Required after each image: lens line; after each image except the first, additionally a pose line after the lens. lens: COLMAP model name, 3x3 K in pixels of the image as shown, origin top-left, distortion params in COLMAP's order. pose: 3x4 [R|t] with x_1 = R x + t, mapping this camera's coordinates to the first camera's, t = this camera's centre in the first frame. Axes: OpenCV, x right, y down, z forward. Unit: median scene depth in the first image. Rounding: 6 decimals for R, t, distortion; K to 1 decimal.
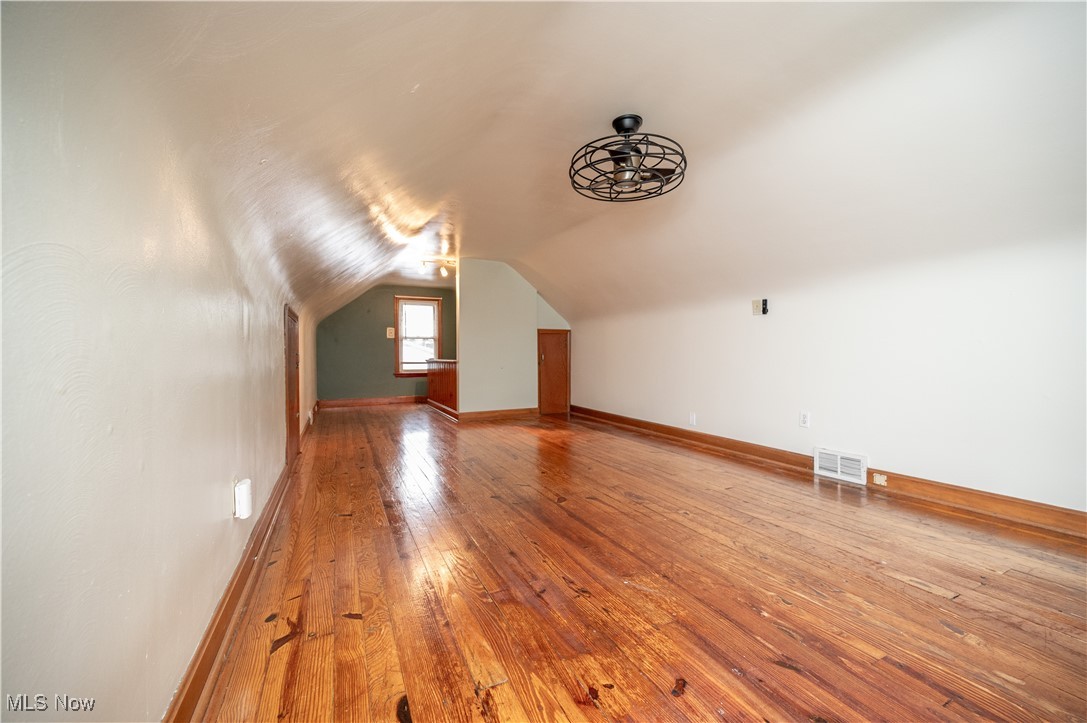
lens RADIAL K [[425.7, 0, 544.6], [0, 425.7, 365.6], [0, 0, 1]] dist [0.000376, 0.000005]
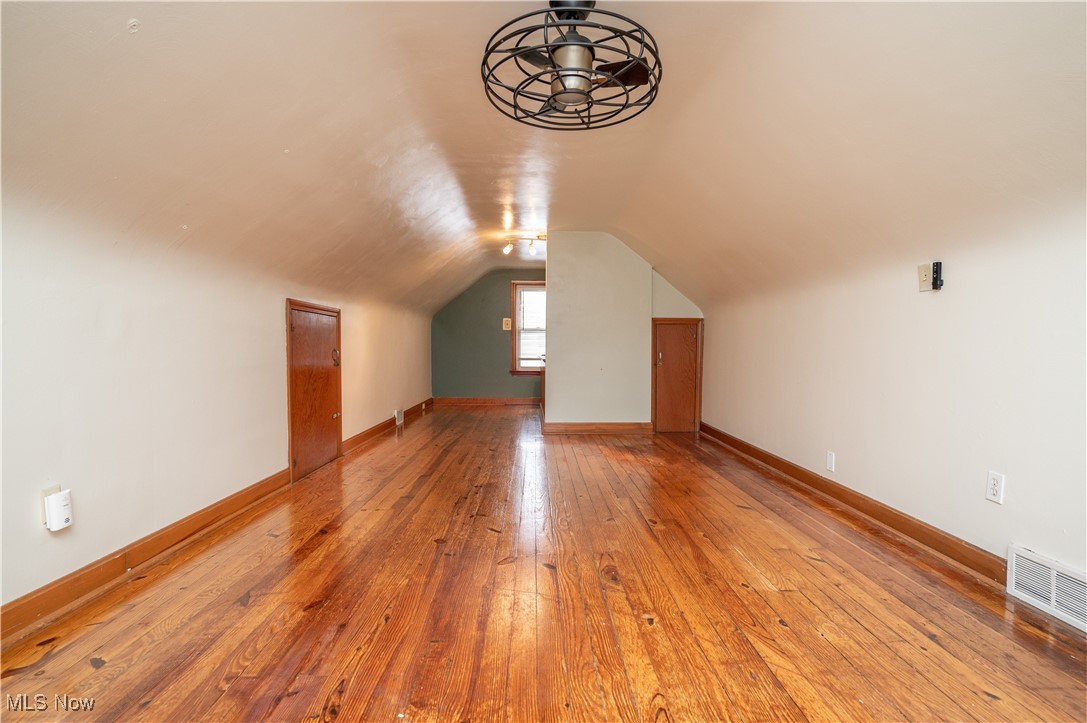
lens RADIAL K [[510.9, 0, 546.2], [0, 510.9, 376.9], [0, 0, 1]] dist [-0.002308, 0.000237]
pose [[0.912128, 0.033413, -0.408541, 0.358327], [-0.020203, 0.999125, 0.036607, -0.023201], [0.409407, -0.025137, 0.912006, 0.199187]]
